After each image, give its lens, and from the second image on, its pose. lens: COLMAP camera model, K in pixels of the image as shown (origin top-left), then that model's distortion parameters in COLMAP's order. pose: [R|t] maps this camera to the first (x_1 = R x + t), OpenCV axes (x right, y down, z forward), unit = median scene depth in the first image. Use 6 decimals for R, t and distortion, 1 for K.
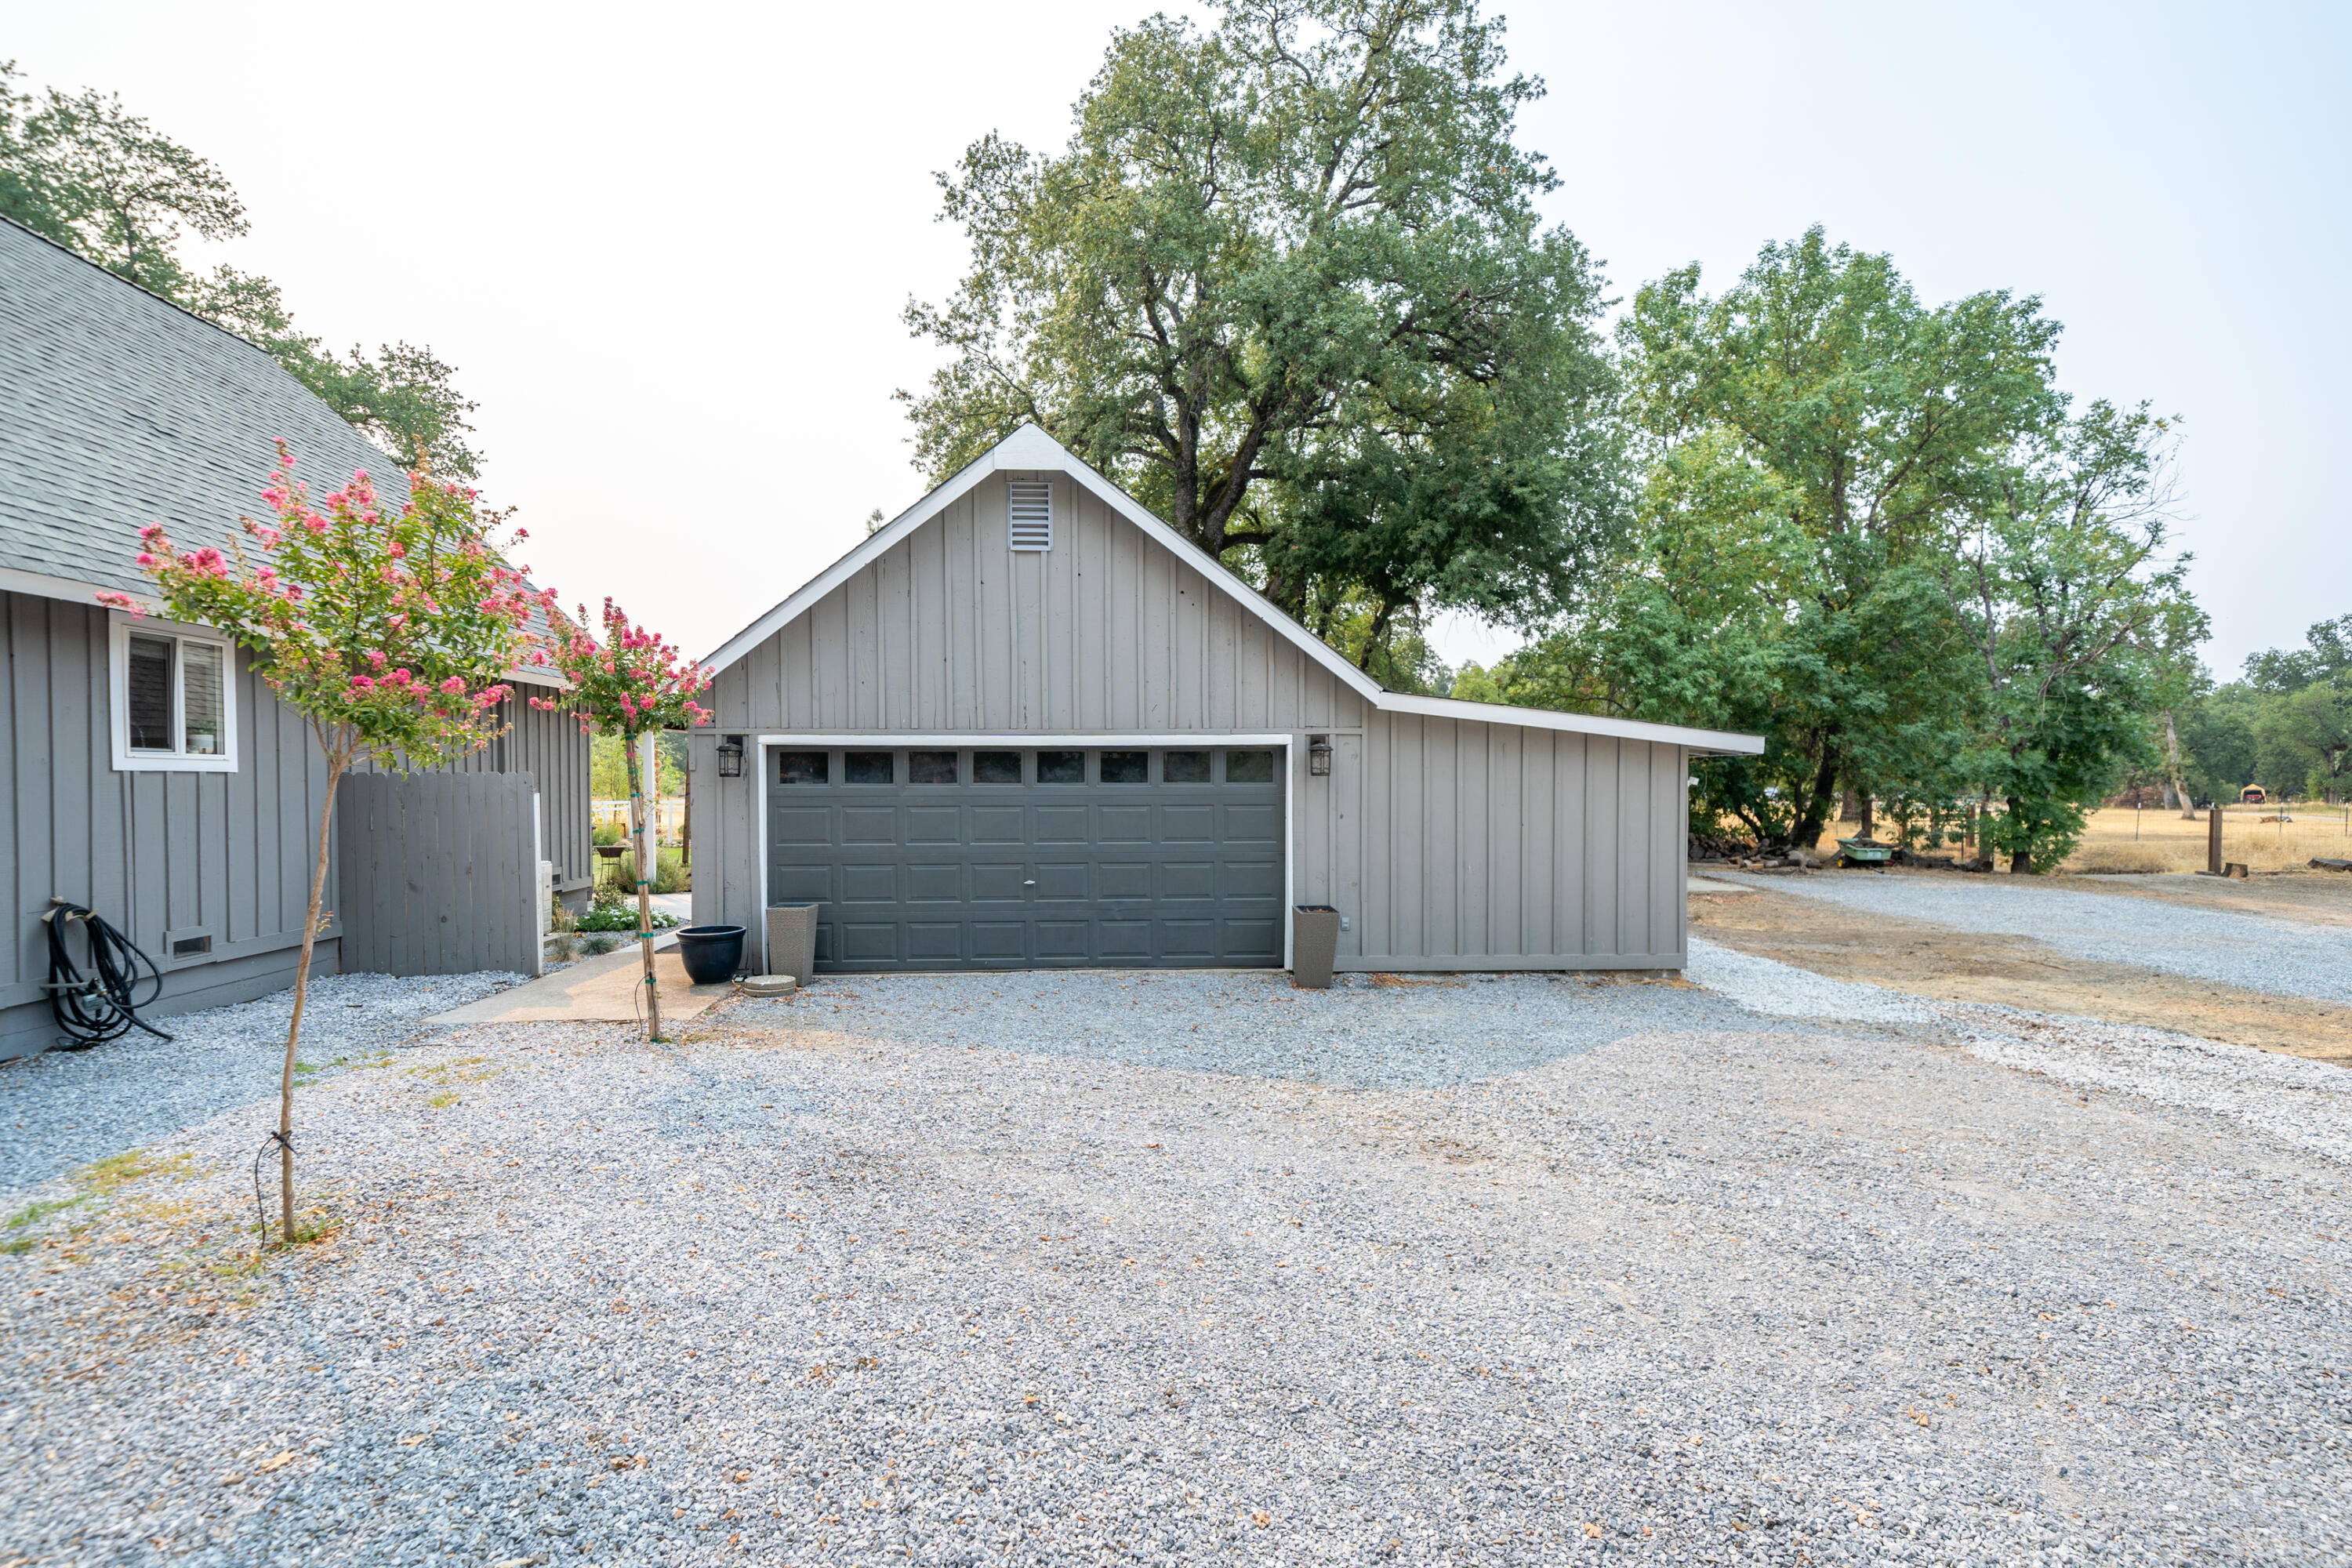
lens RADIAL K [[1105.0, 0, 1157.4], [0, 1105.0, 802.3], [0, 0, 1]] dist [0.004083, 0.000155]
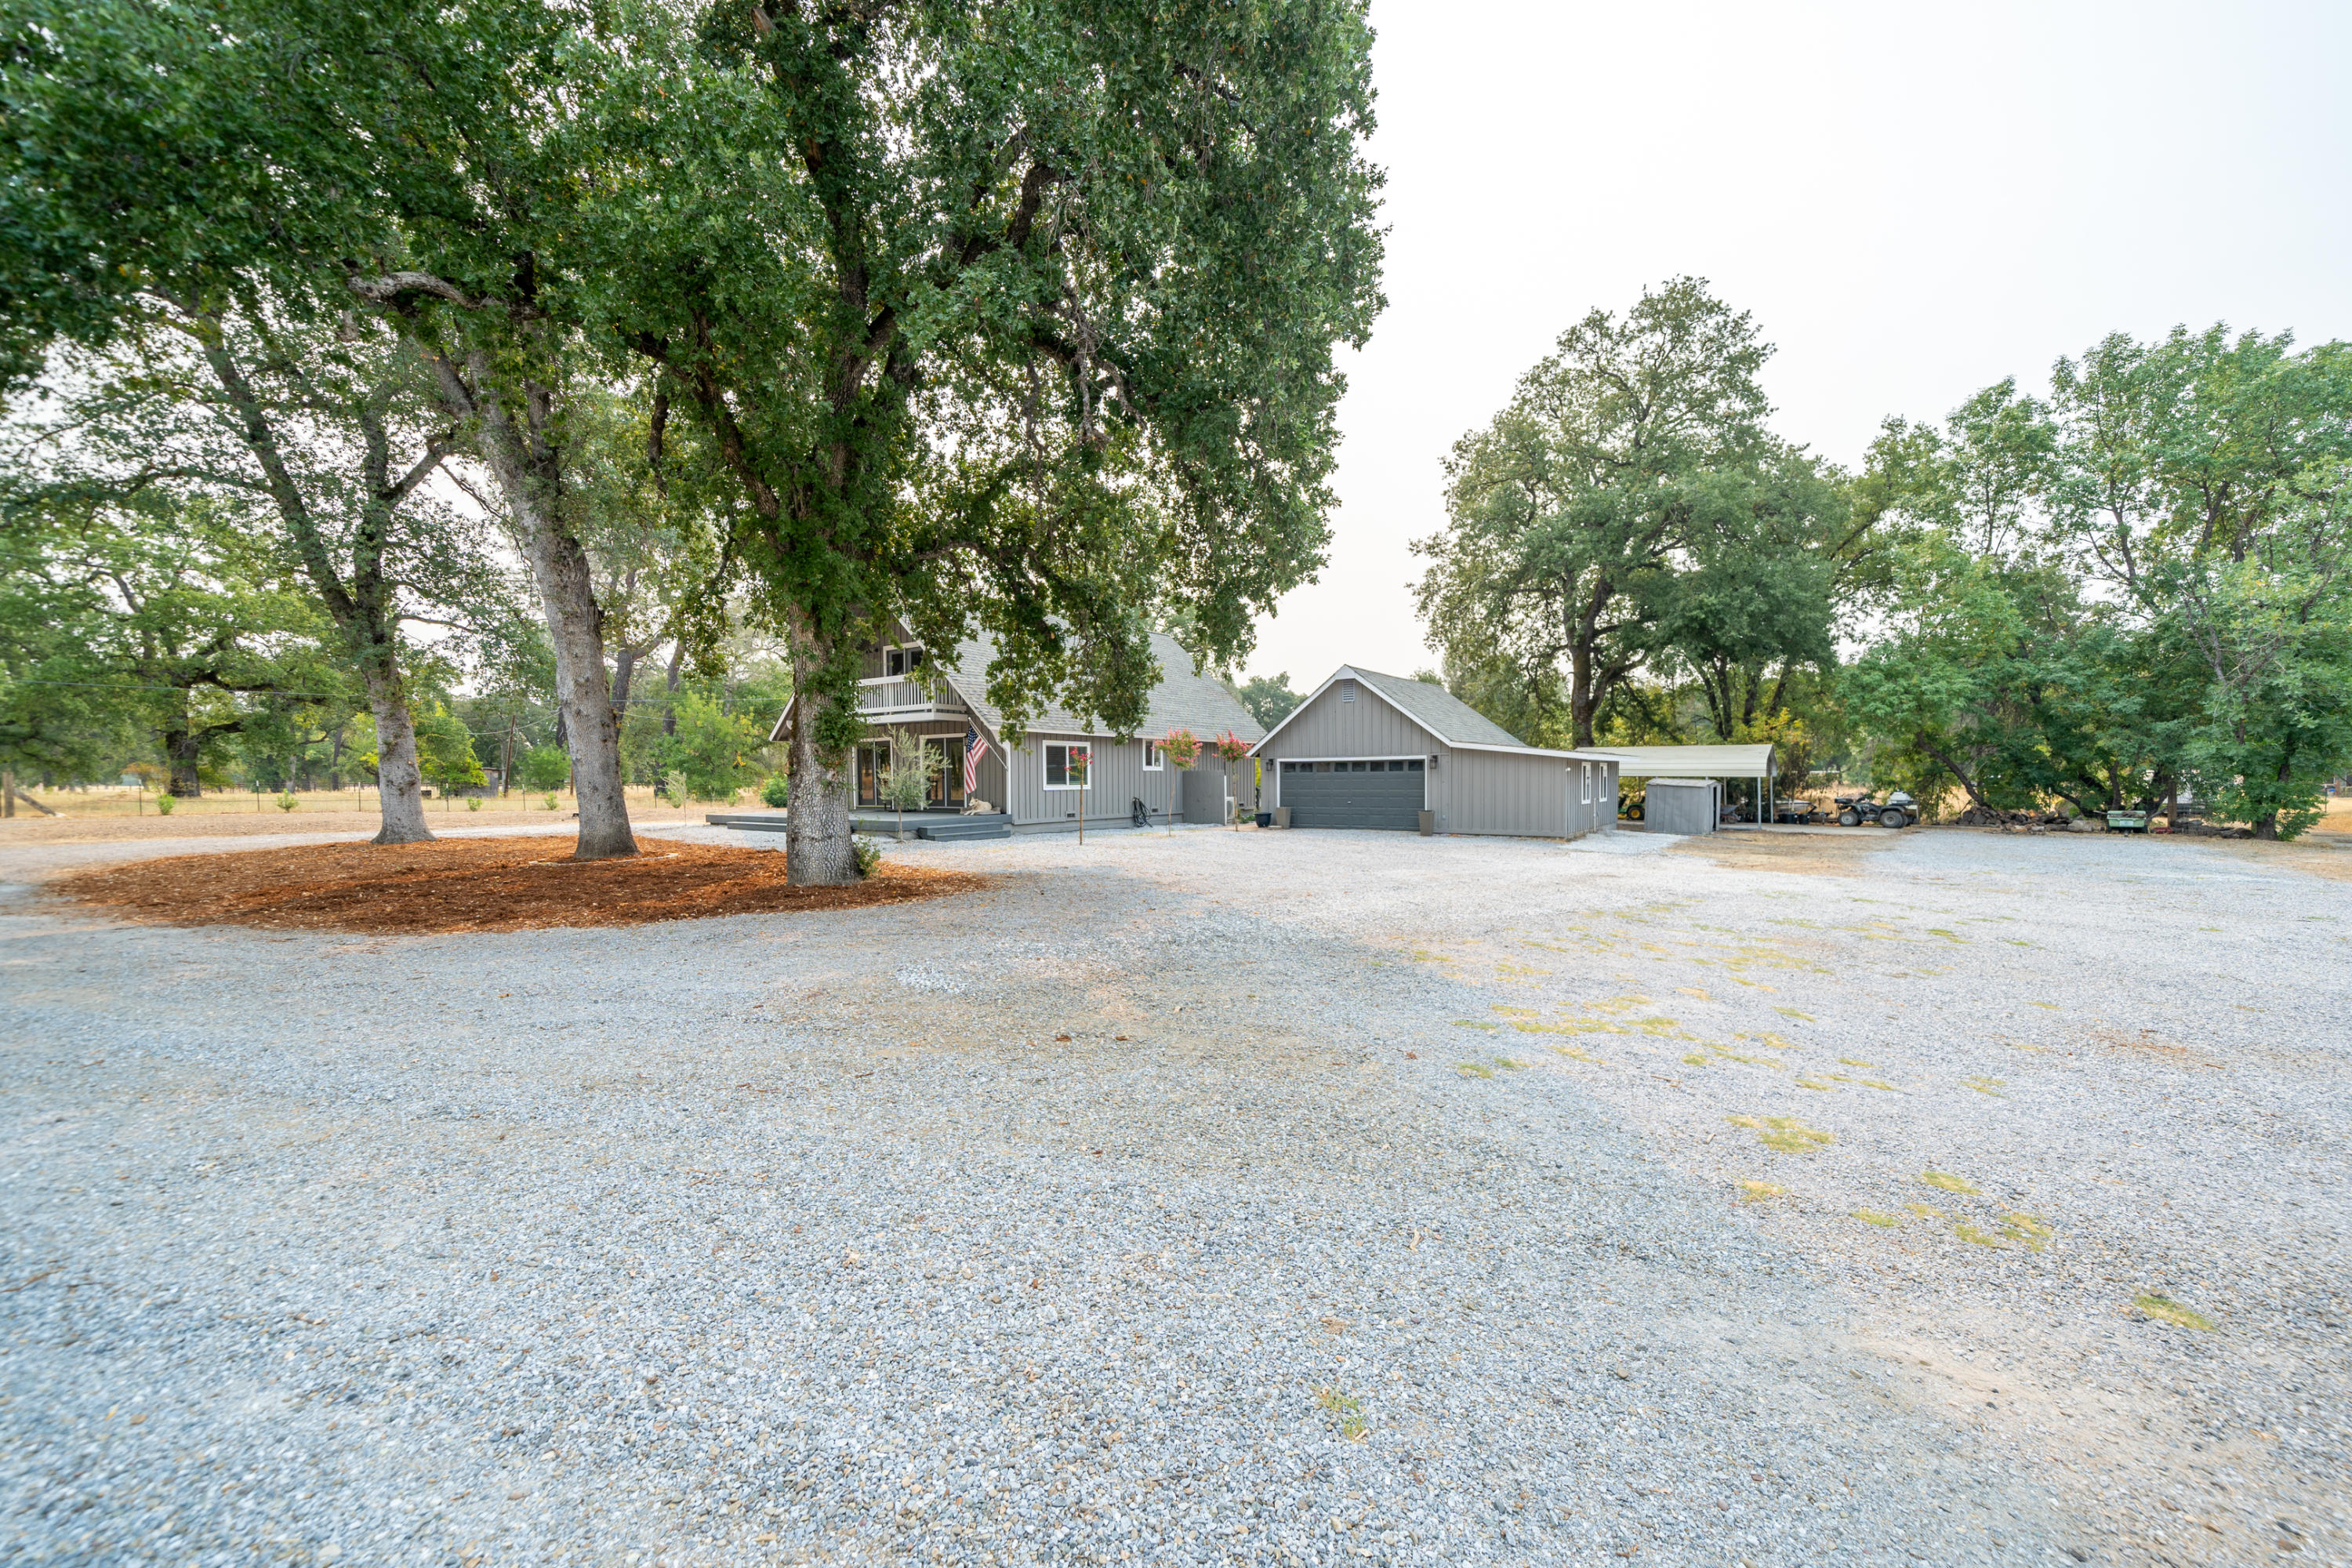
lens RADIAL K [[900.4, 0, 1176.7], [0, 900.4, 799.5], [0, 0, 1]] dist [-0.002333, -0.000178]
pose [[0.782394, 0.011936, -0.622670, 0.481469], [-0.005094, 0.999906, 0.012765, 0.013658], [0.622764, -0.006815, 0.782380, -0.590169]]
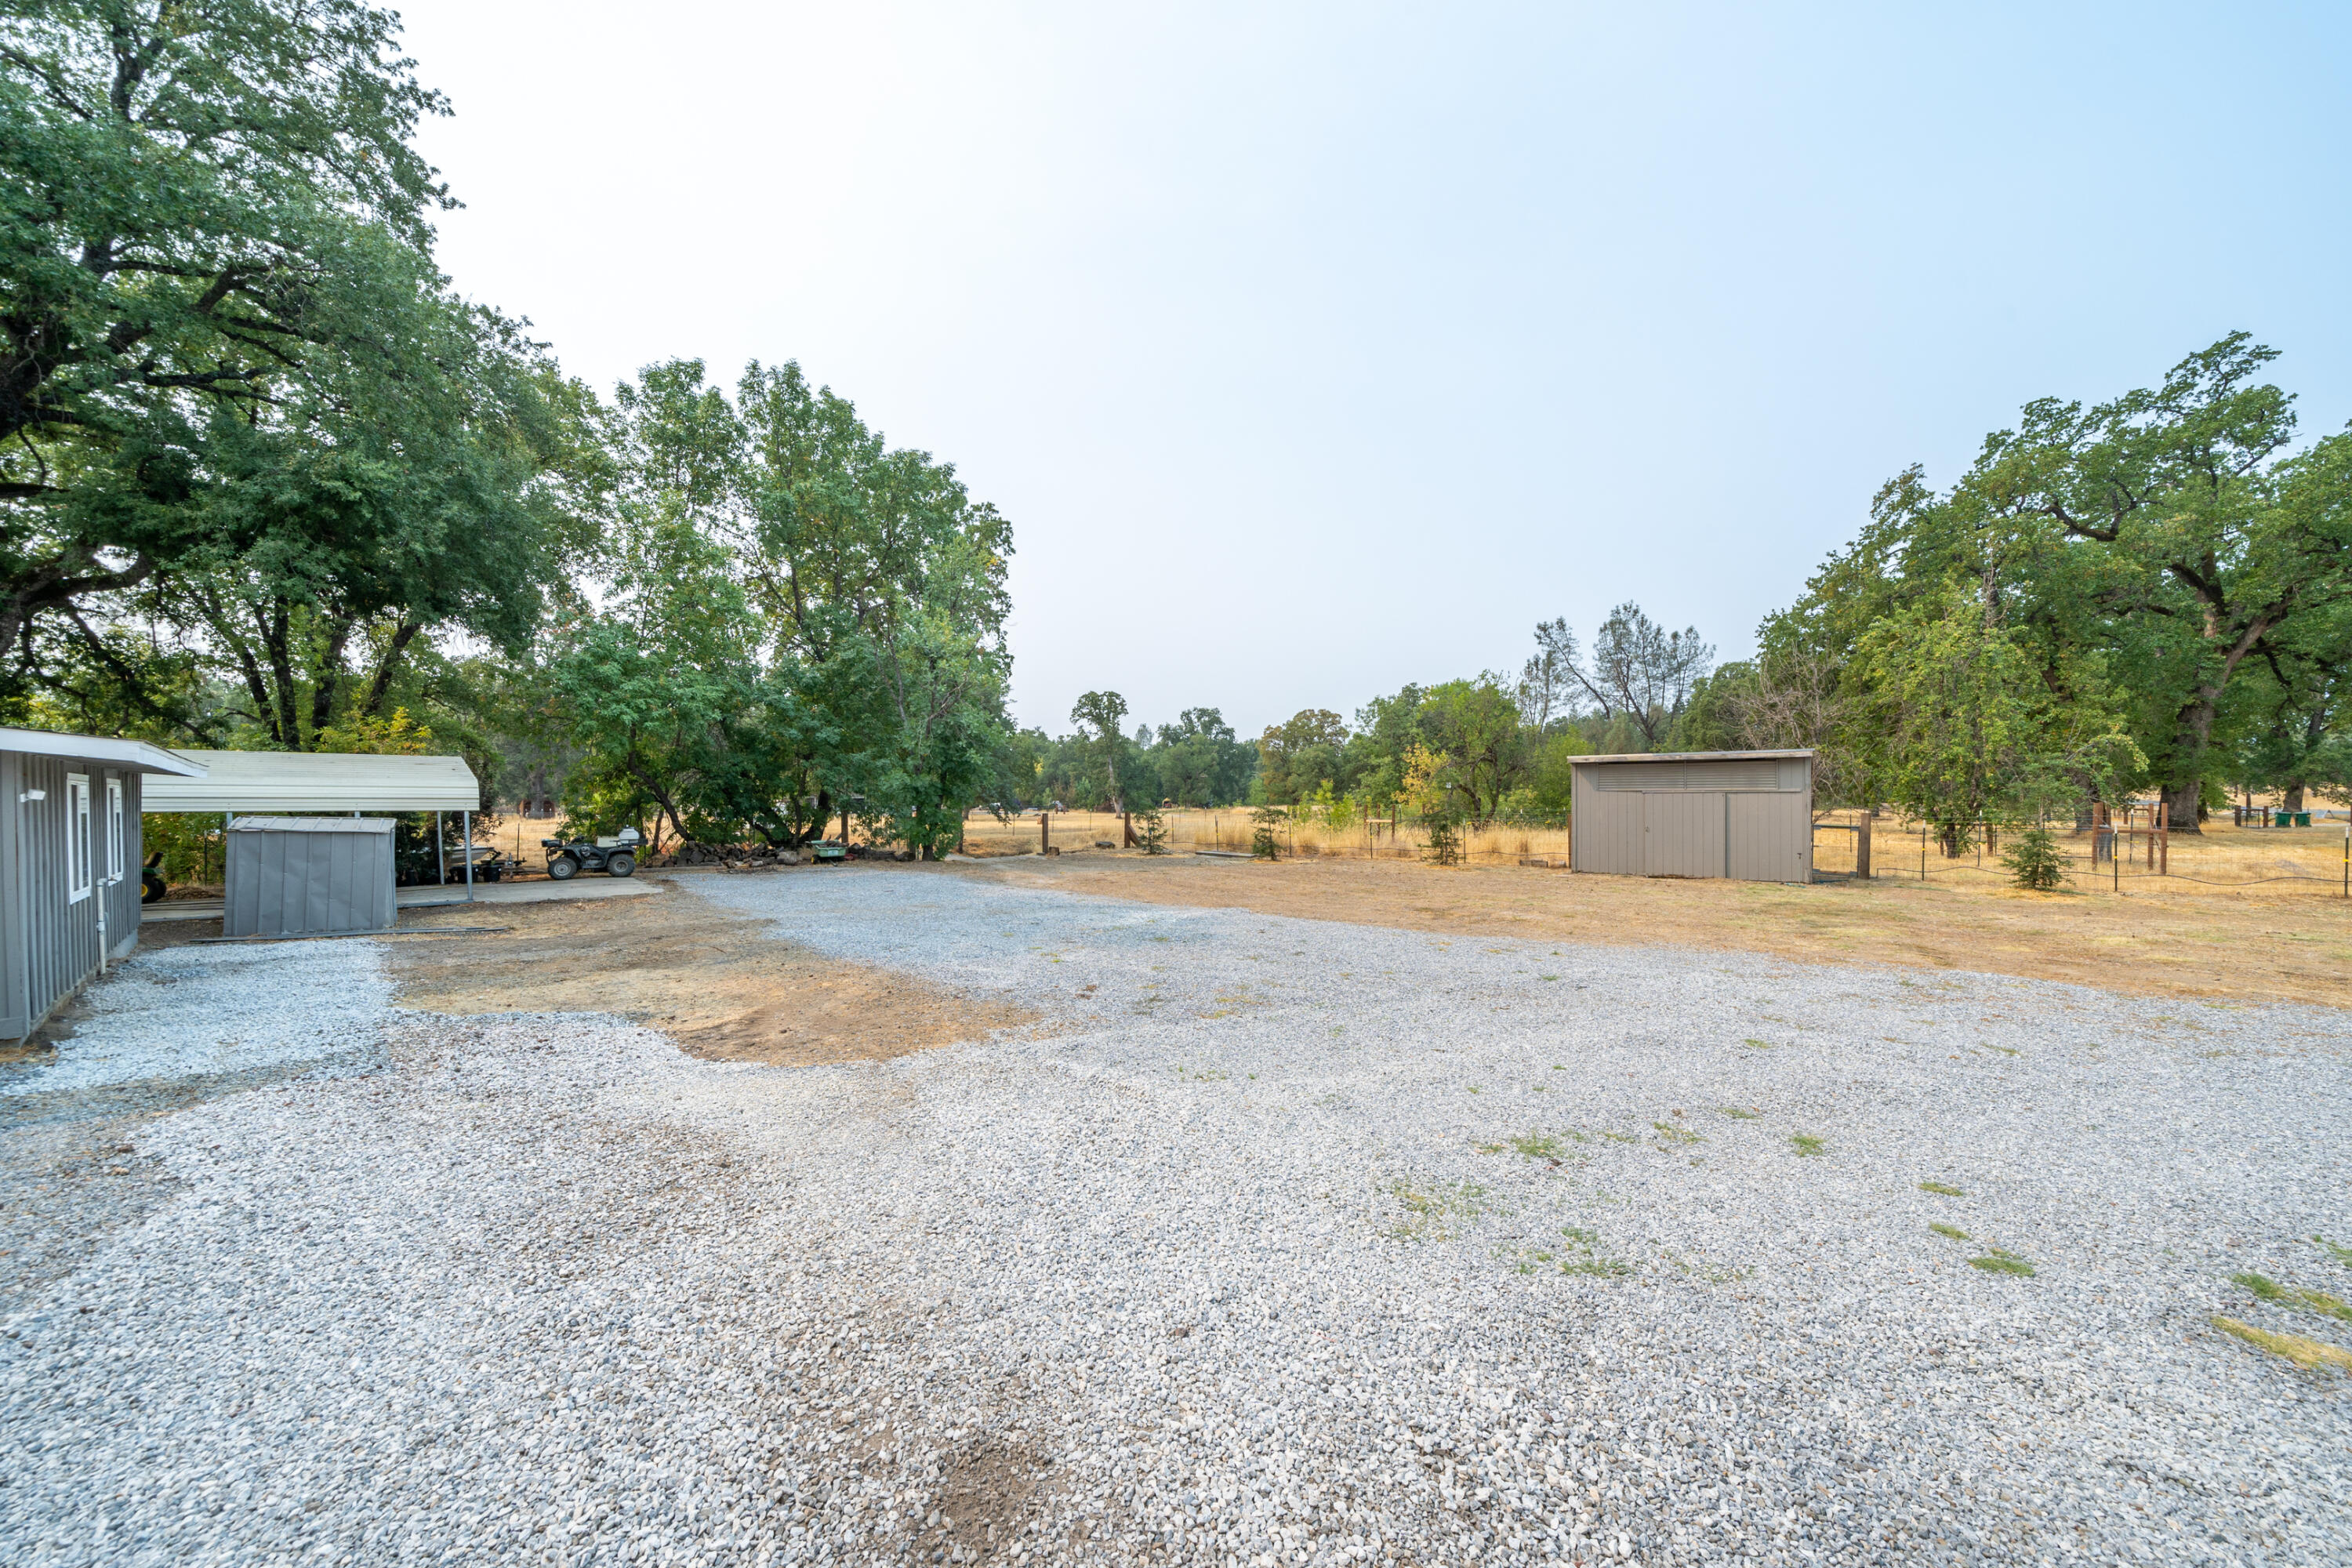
lens RADIAL K [[839.1, 0, 1186.3], [0, 839.1, 812.1], [0, 0, 1]] dist [-0.010118, -0.000041]
pose [[0.712313, -0.015861, 0.701683, 0.281768], [0.016927, 0.999842, 0.005417, 0.001669], [-0.701658, 0.008019, 0.712469, 0.002151]]
